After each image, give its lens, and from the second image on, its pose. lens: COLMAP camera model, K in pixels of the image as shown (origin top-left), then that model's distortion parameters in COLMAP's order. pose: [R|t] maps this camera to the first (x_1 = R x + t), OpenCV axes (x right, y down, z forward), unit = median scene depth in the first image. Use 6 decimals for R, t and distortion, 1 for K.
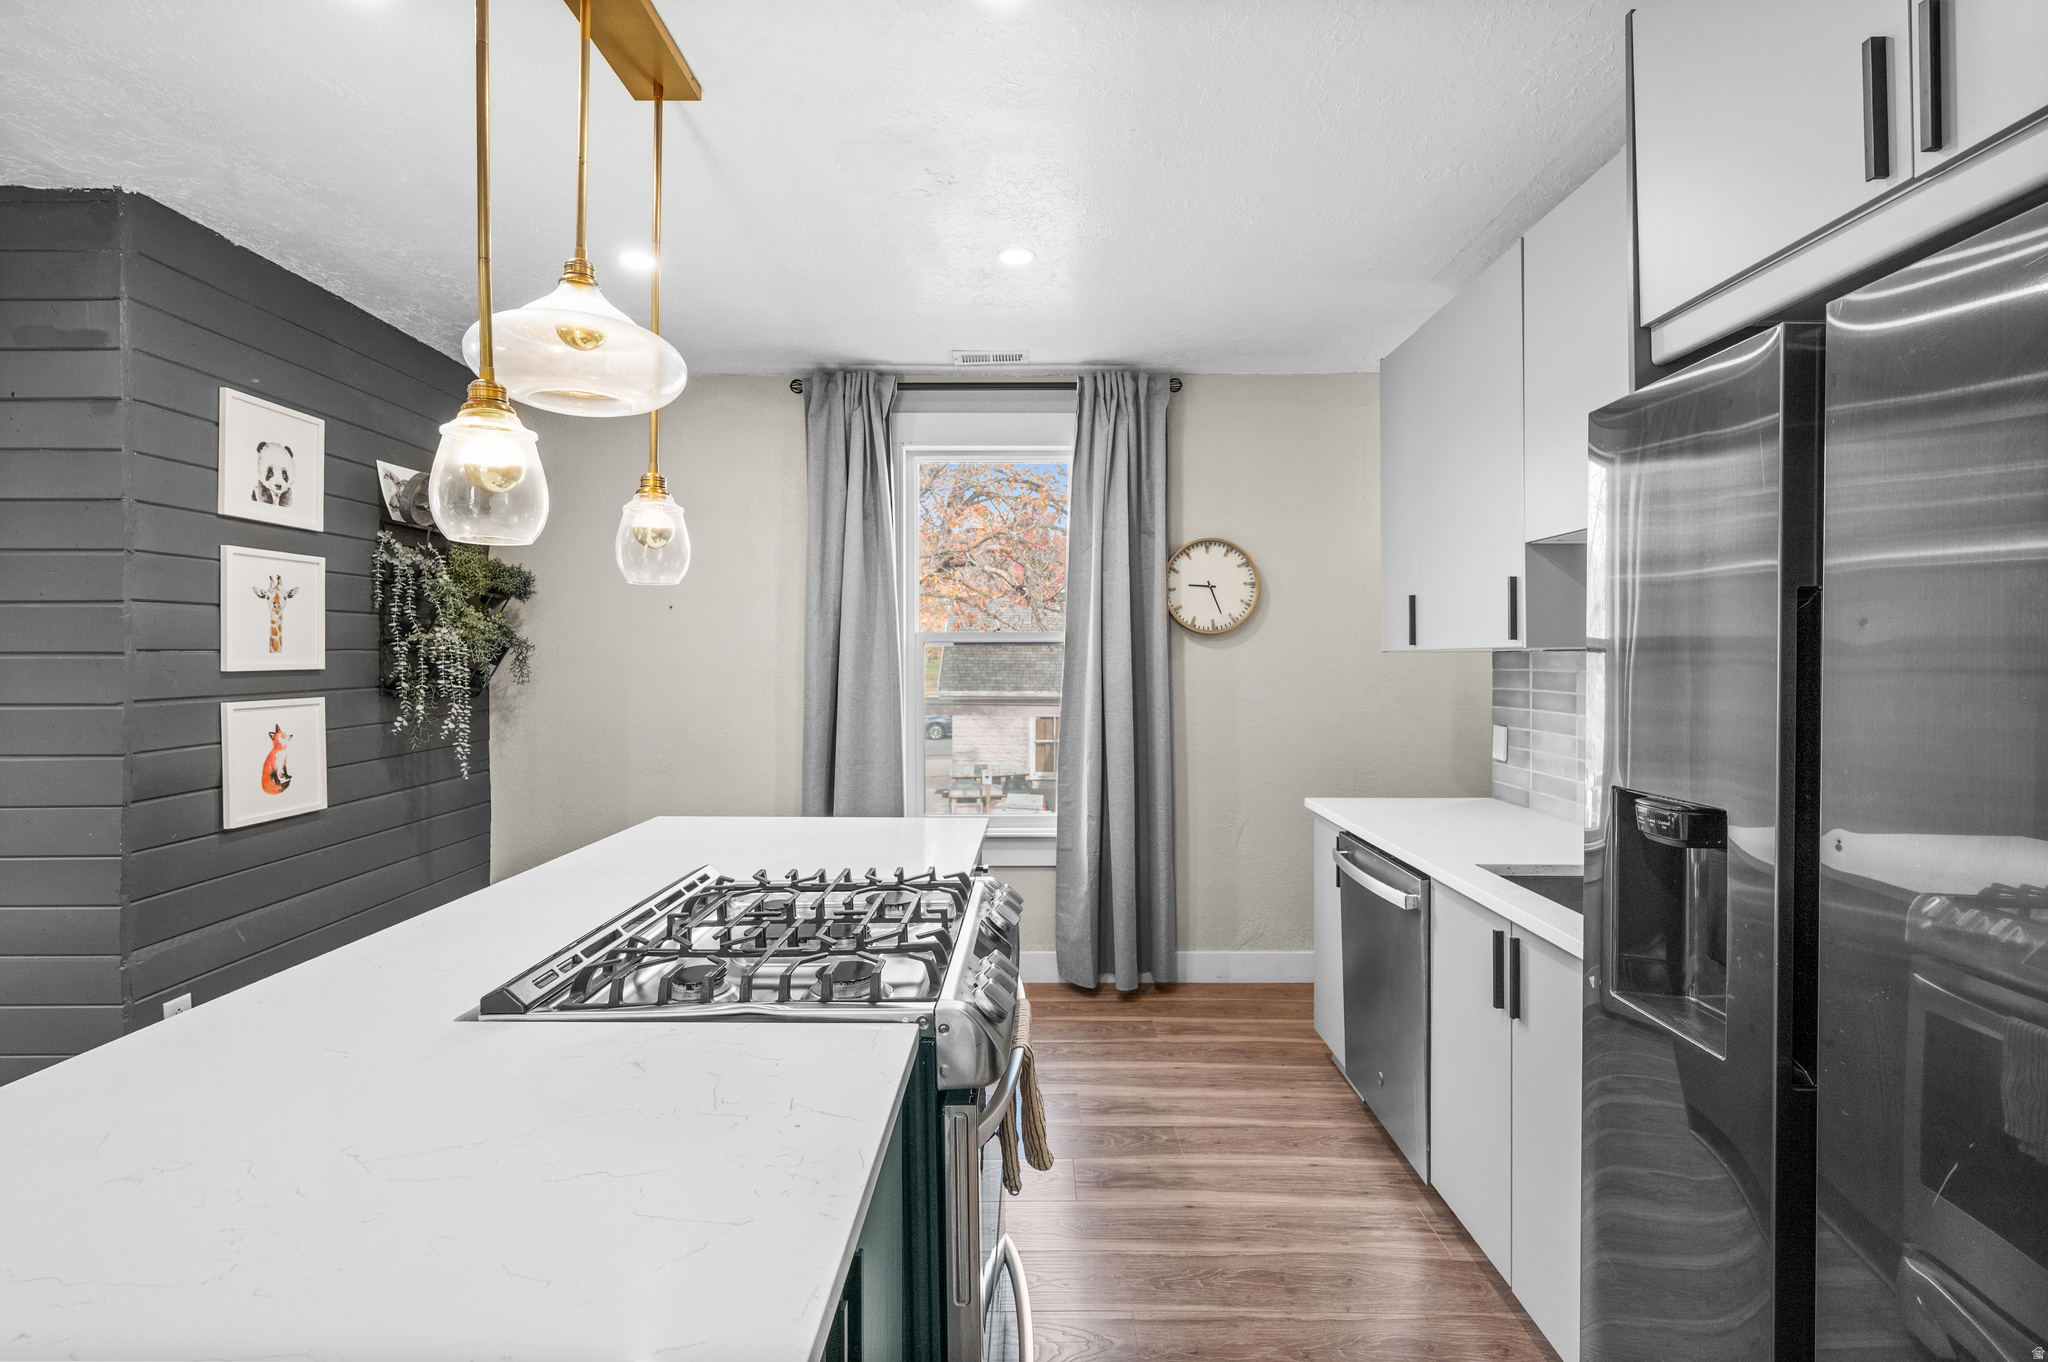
lens RADIAL K [[924.2, 0, 1026.0], [0, 924.2, 670.5], [0, 0, 1]] dist [-0.000356, -0.000017]
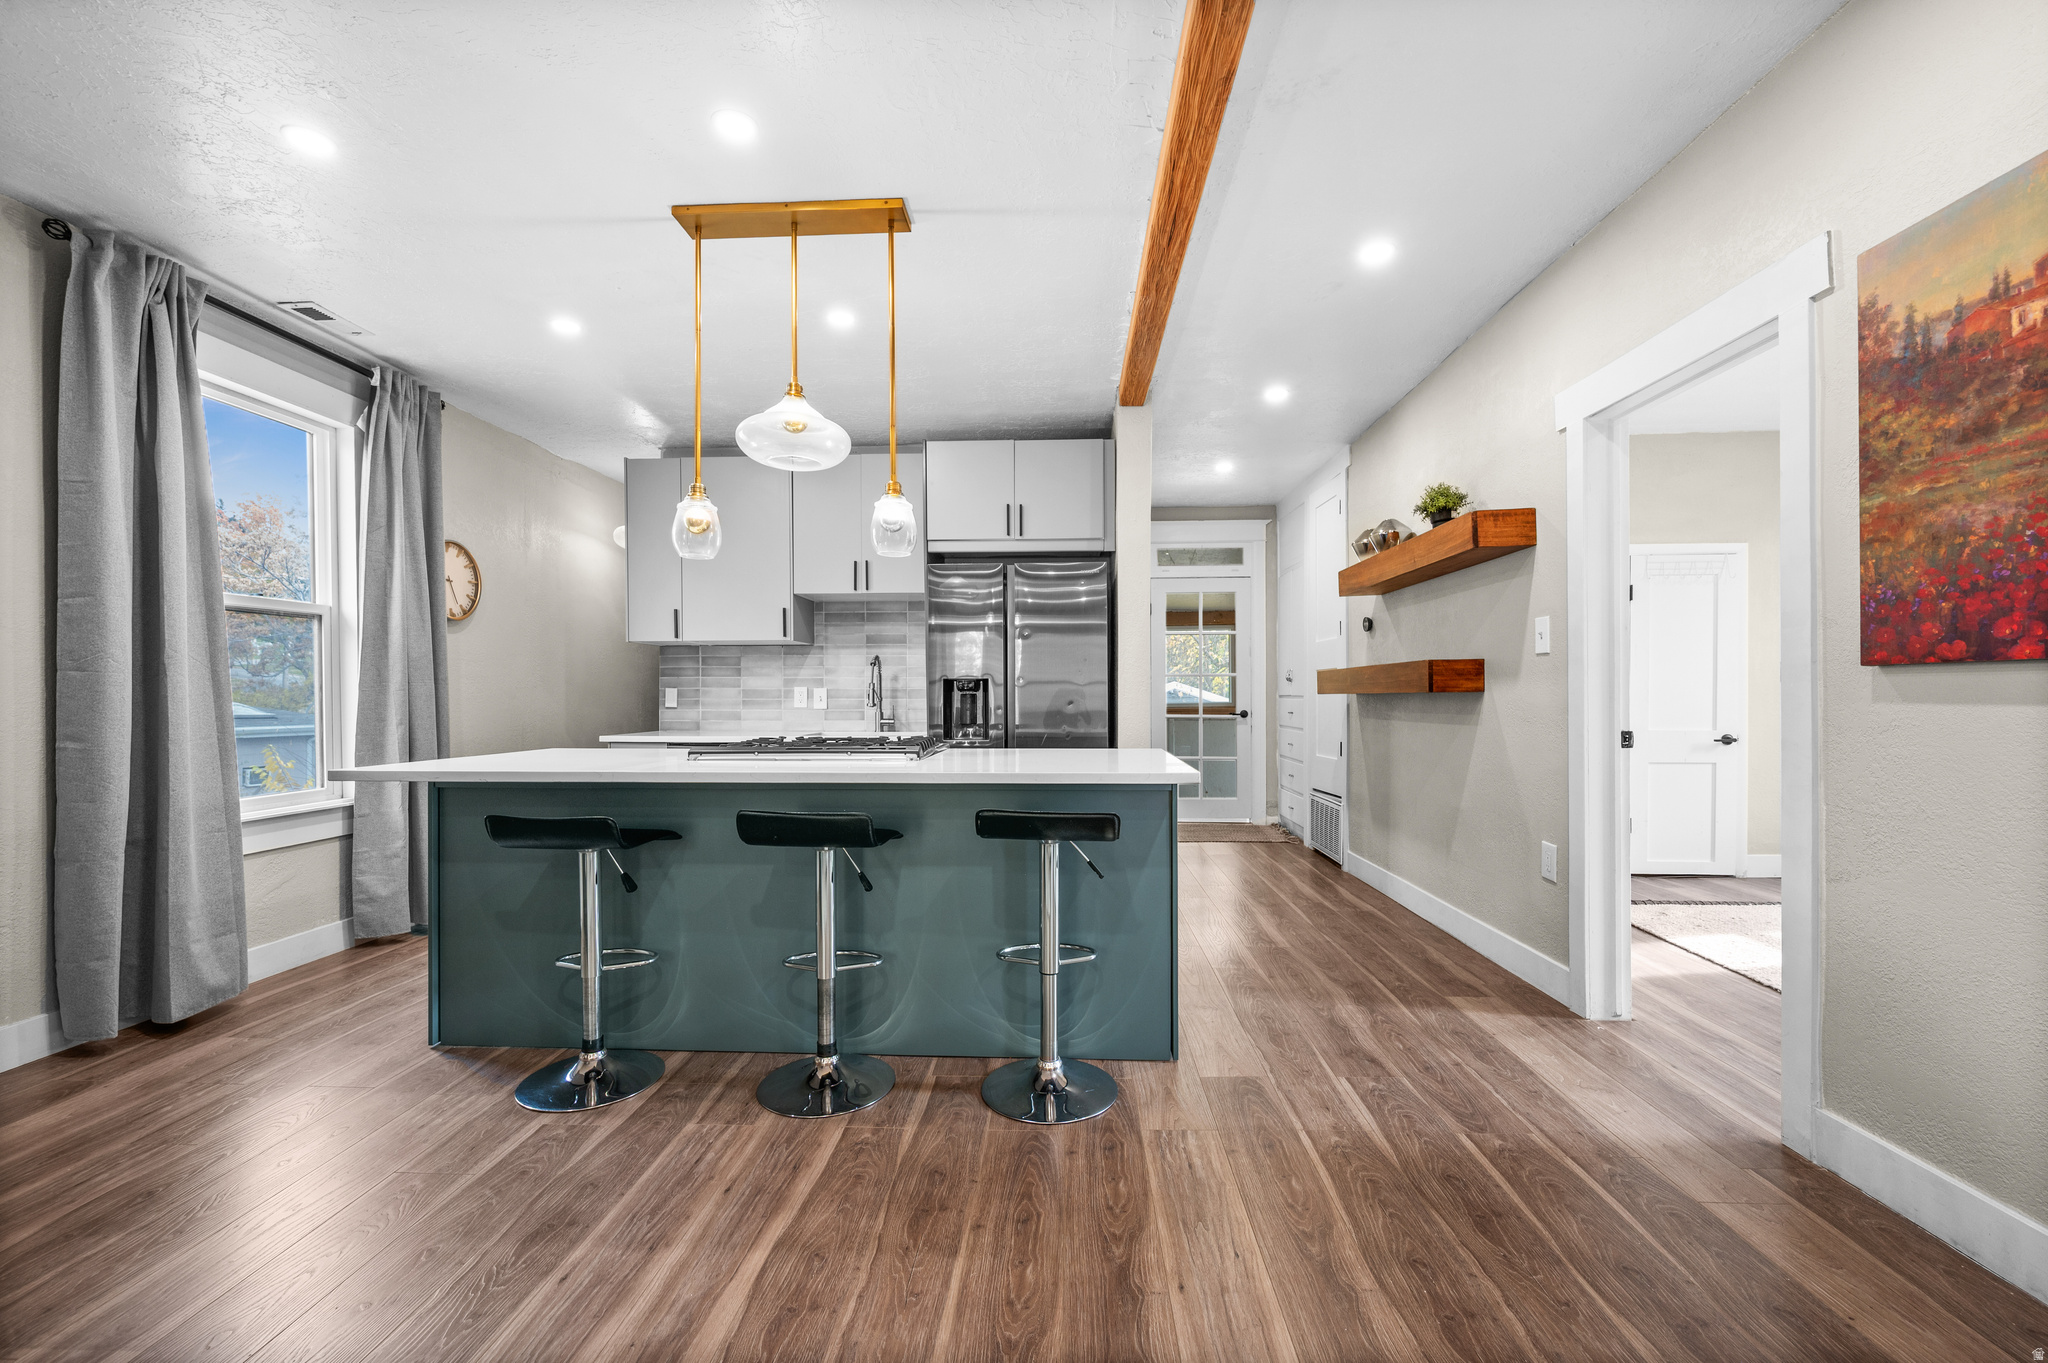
lens RADIAL K [[822.6, 0, 1024.0], [0, 822.6, 681.5], [0, 0, 1]] dist [0.000394, 0.000034]
pose [[0.049261, 0.011661, 0.998718, -0.849328], [0.004898, 0.999917, -0.011917, 0.058622], [-0.998774, 0.005479, 0.049199, 0.210874]]
